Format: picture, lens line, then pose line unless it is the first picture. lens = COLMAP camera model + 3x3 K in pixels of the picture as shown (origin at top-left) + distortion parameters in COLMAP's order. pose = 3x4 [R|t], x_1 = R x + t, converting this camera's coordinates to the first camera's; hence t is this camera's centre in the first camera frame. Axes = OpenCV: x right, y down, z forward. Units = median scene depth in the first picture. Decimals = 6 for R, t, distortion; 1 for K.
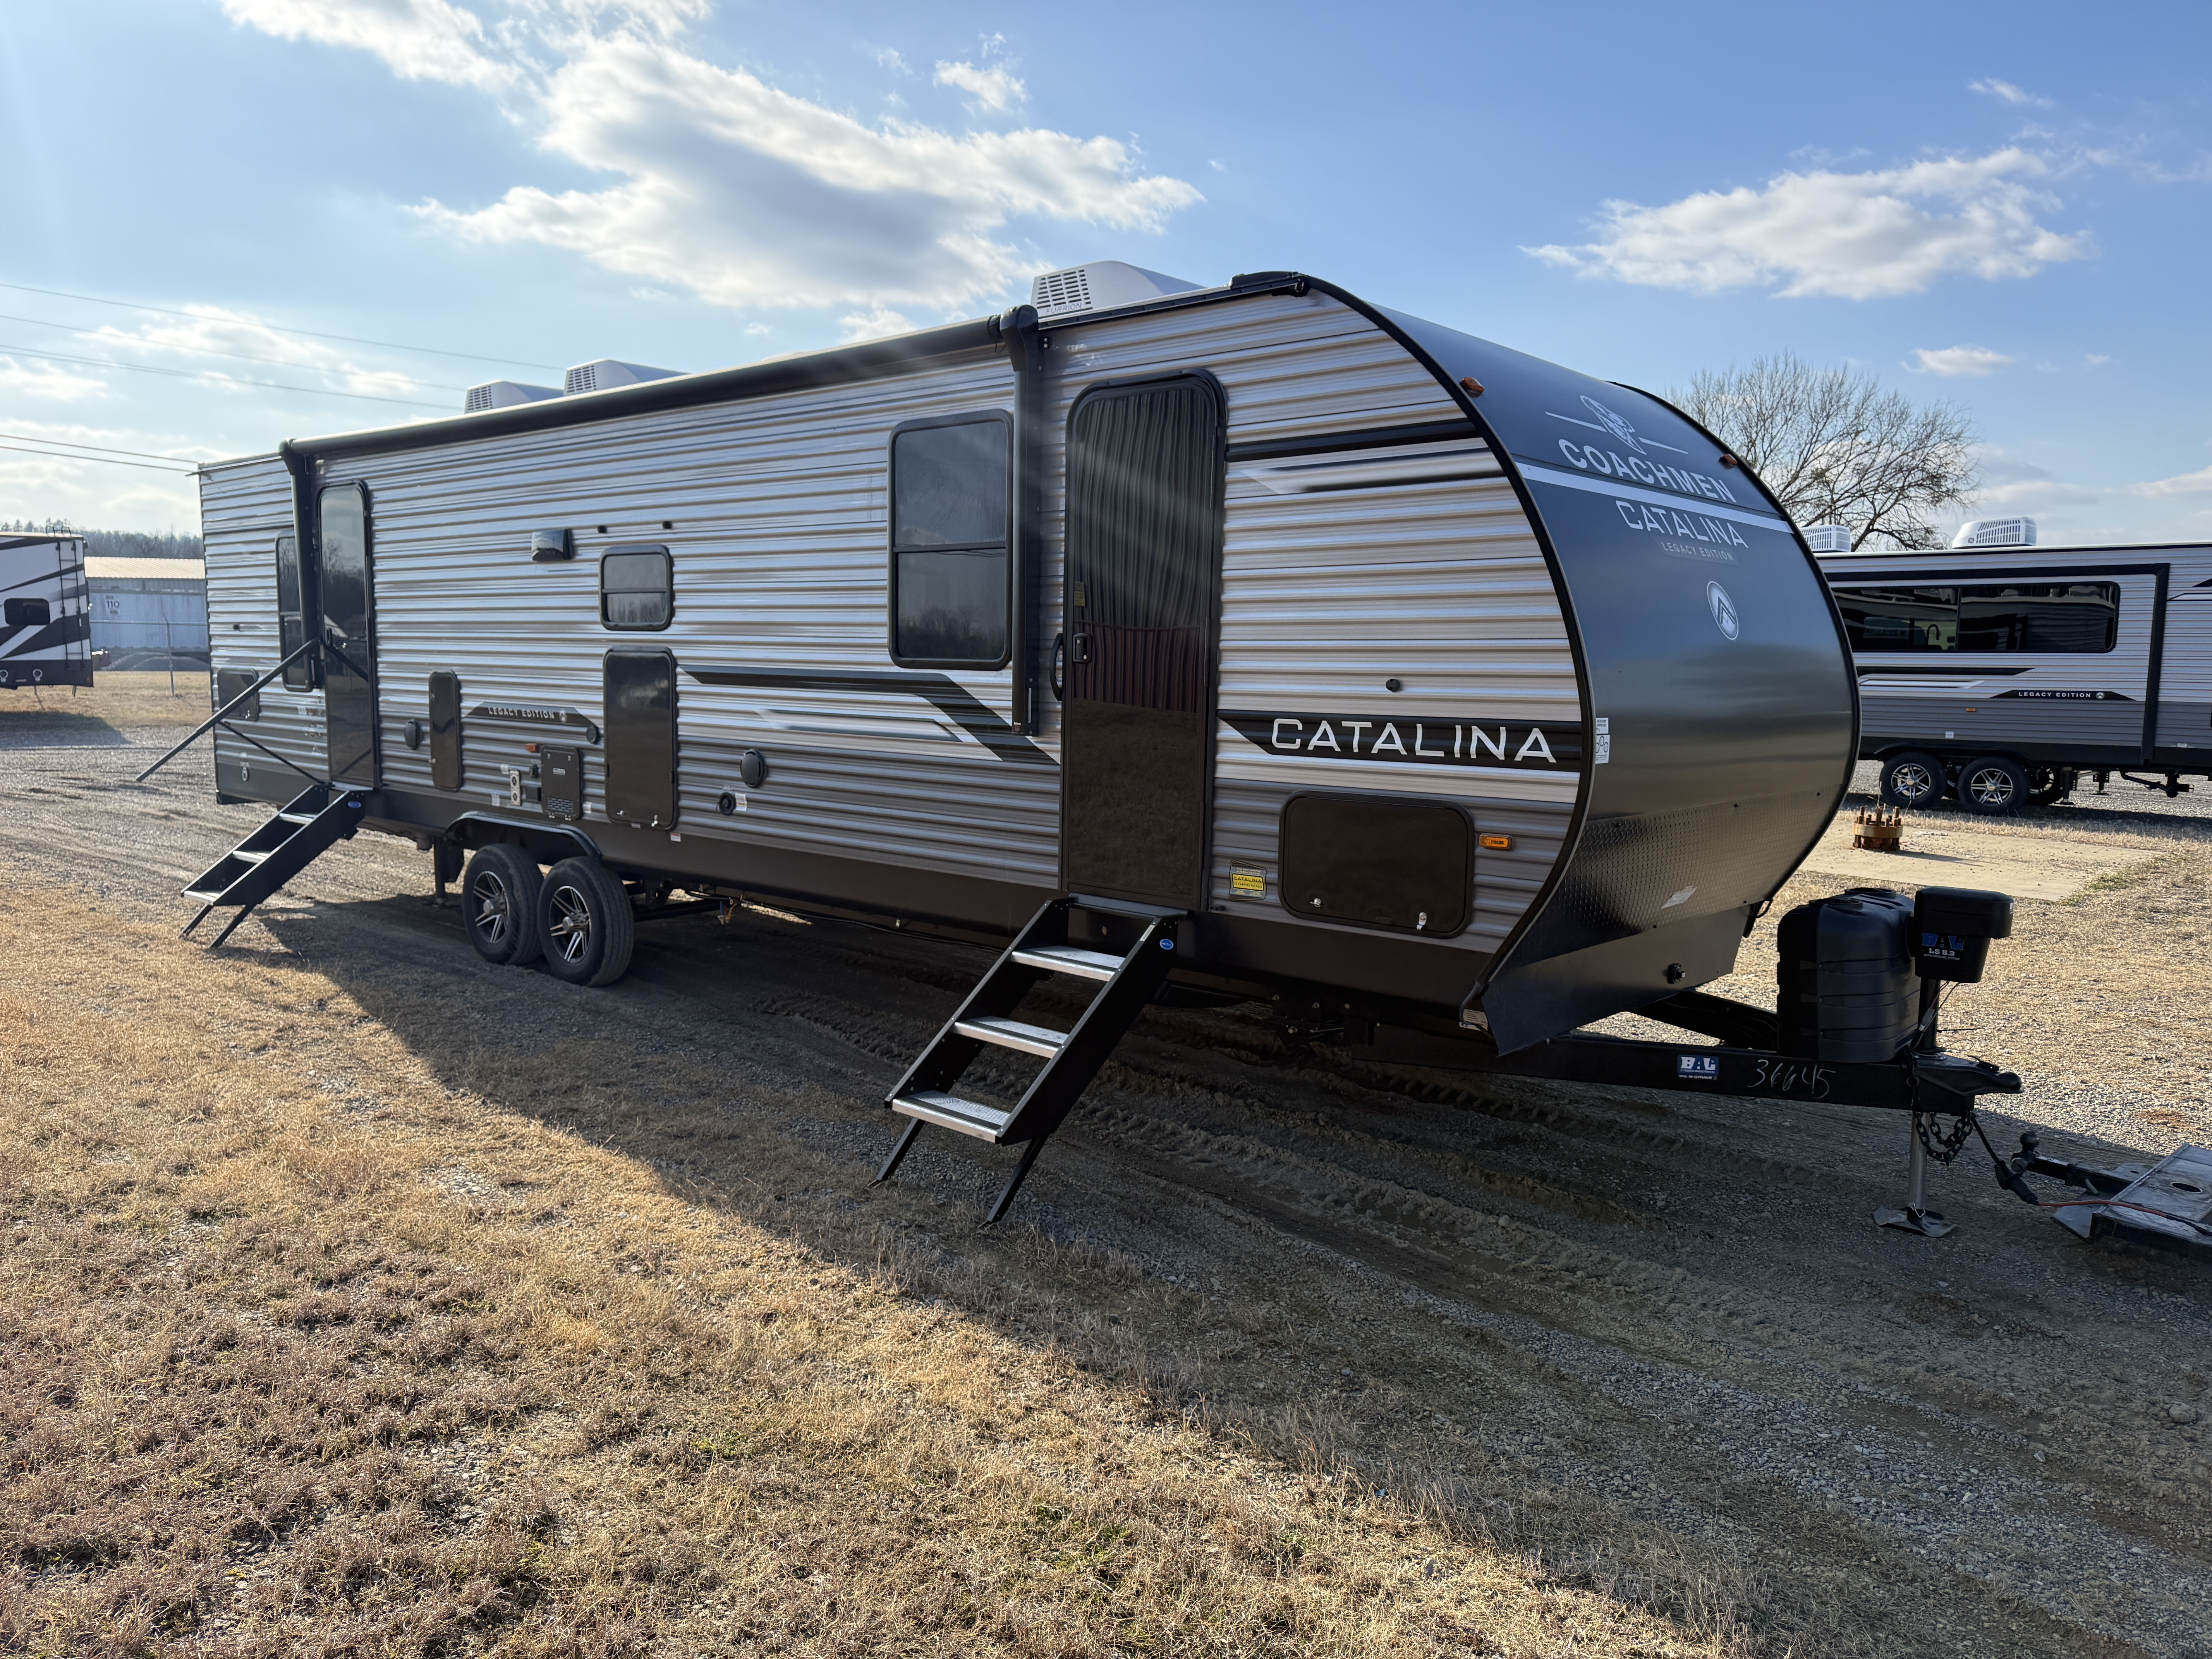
lens RADIAL K [[1536.8, 0, 1106.0], [0, 1536.8, 829.5], [0, 0, 1]] dist [0.122328, -0.155944]
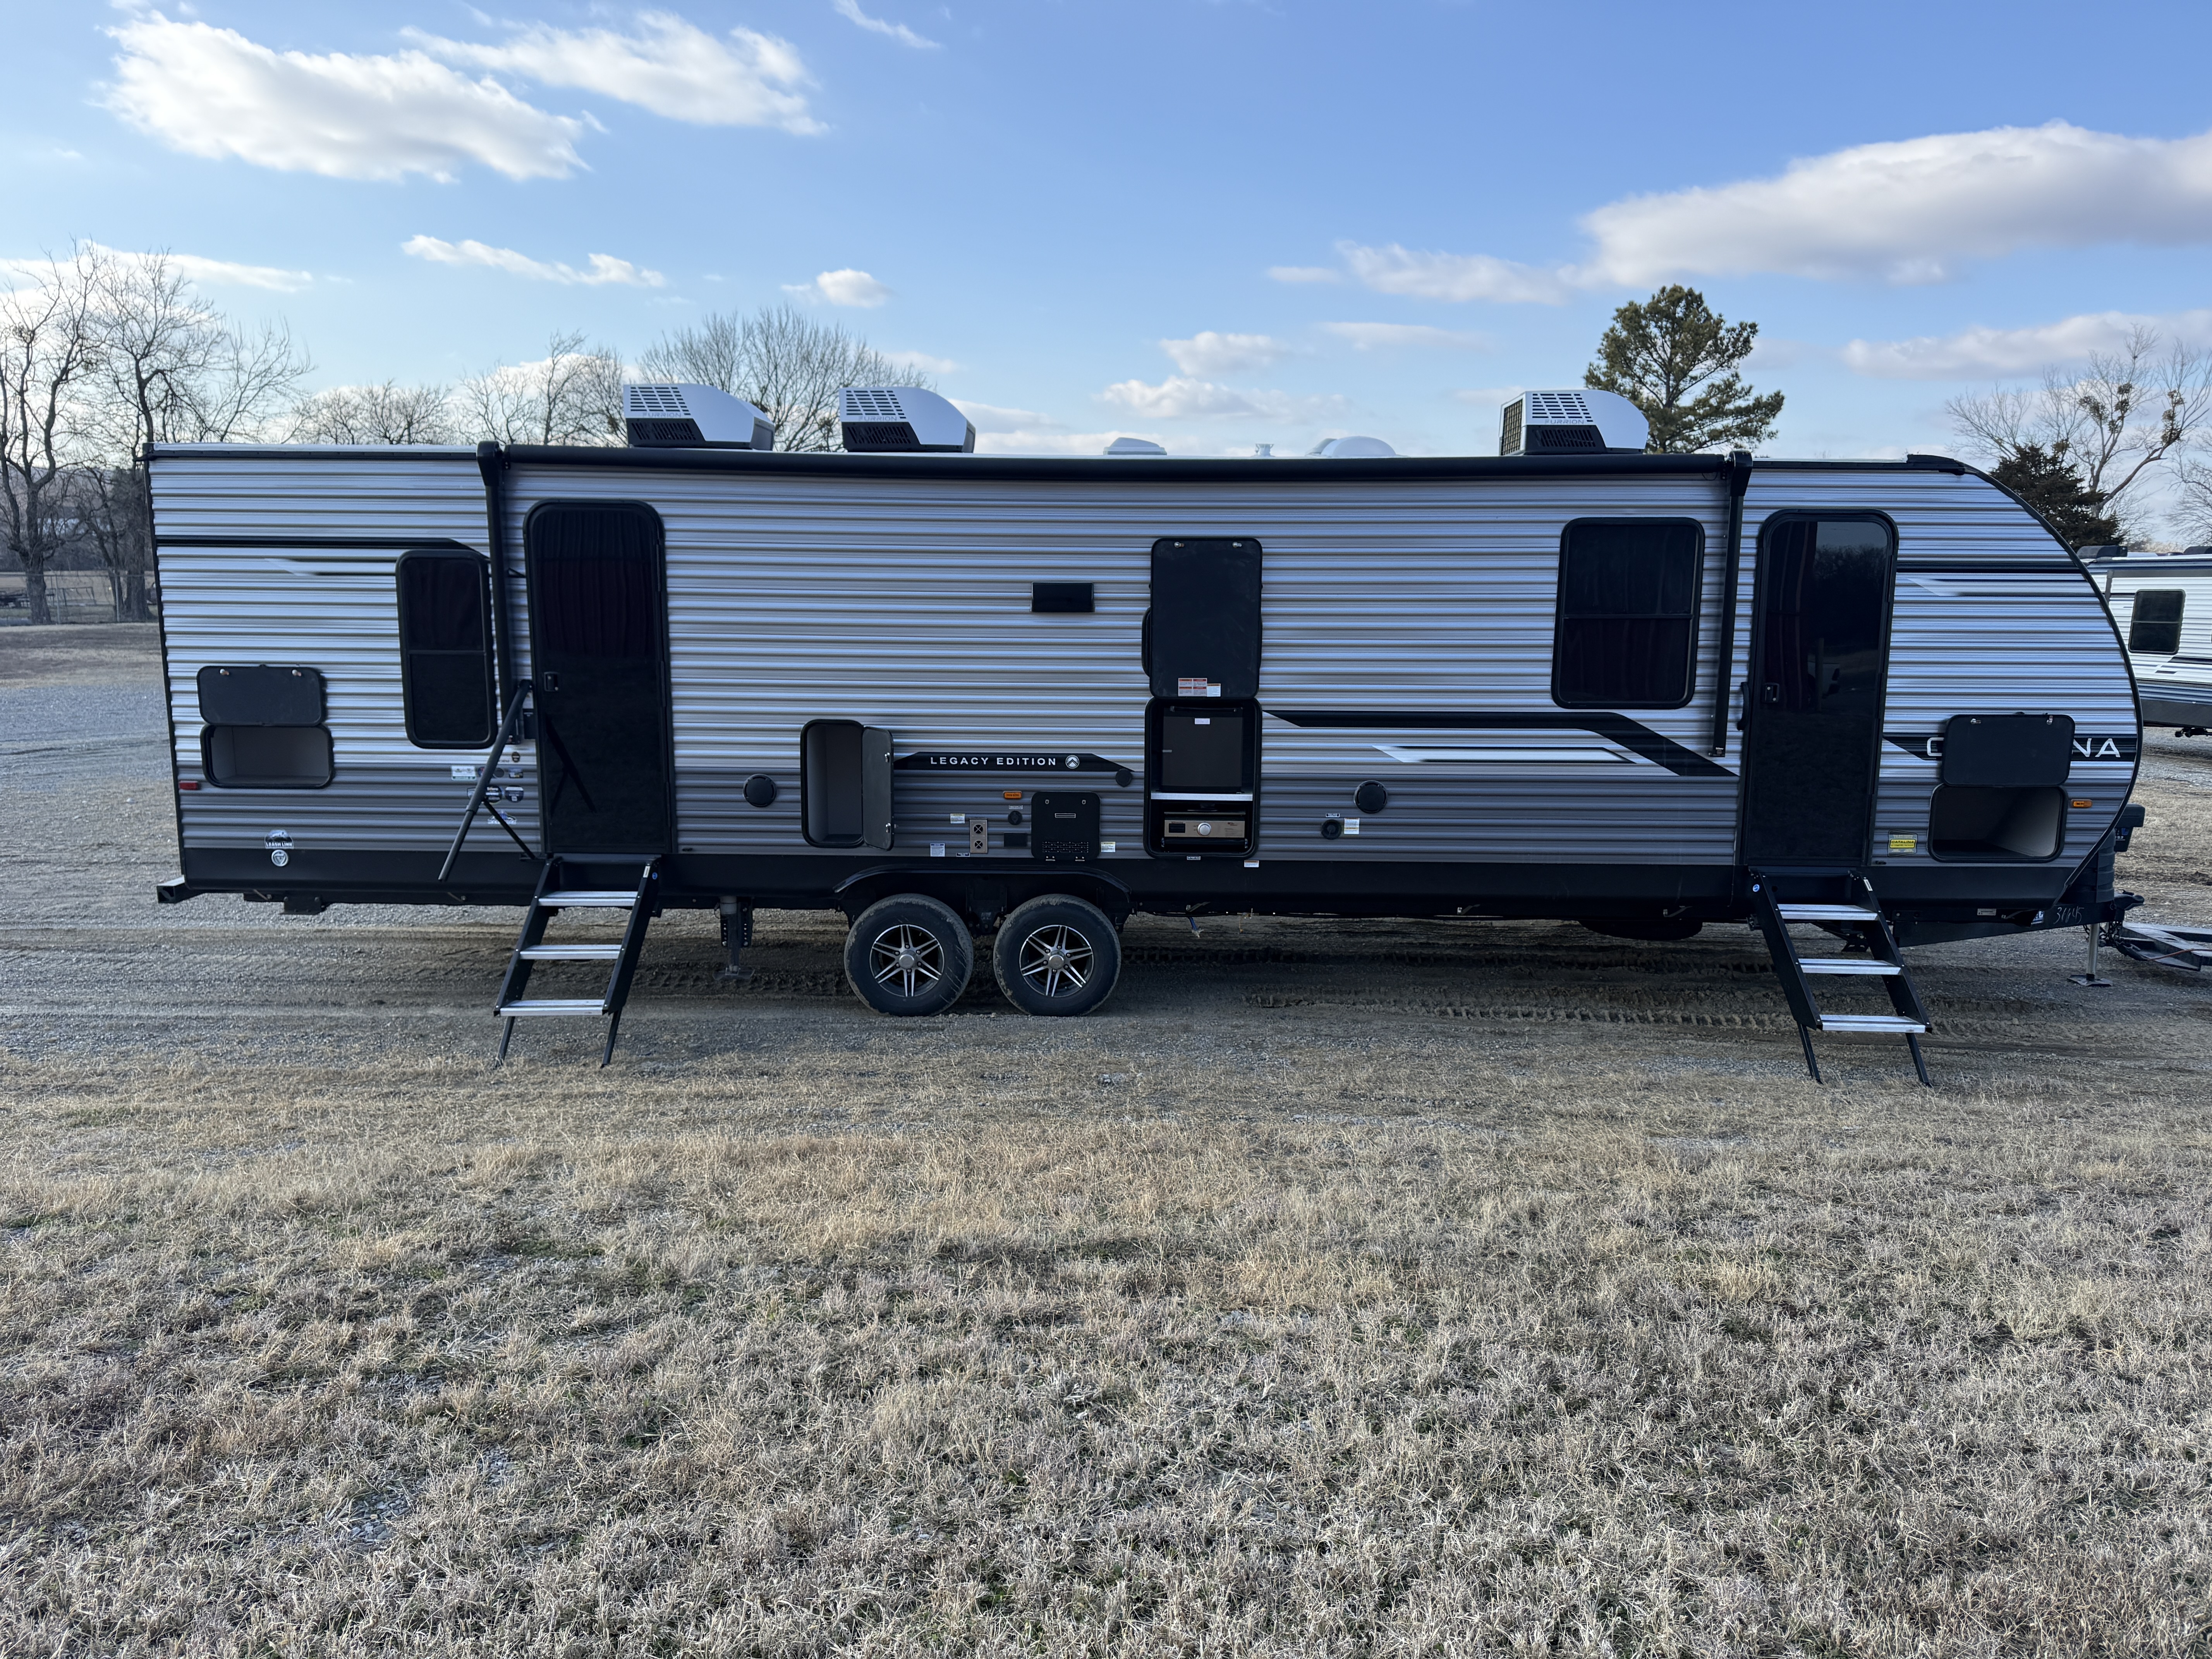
lens RADIAL K [[1536.8, 0, 1106.0], [0, 1536.8, 829.5], [0, 0, 1]] dist [0.122328, -0.155944]
pose [[0.749343, -0.102978, 0.654125, -1.389262], [0.074156, 0.994670, 0.071639, -0.137435], [-0.658016, -0.005175, 0.752986, 0.307695]]
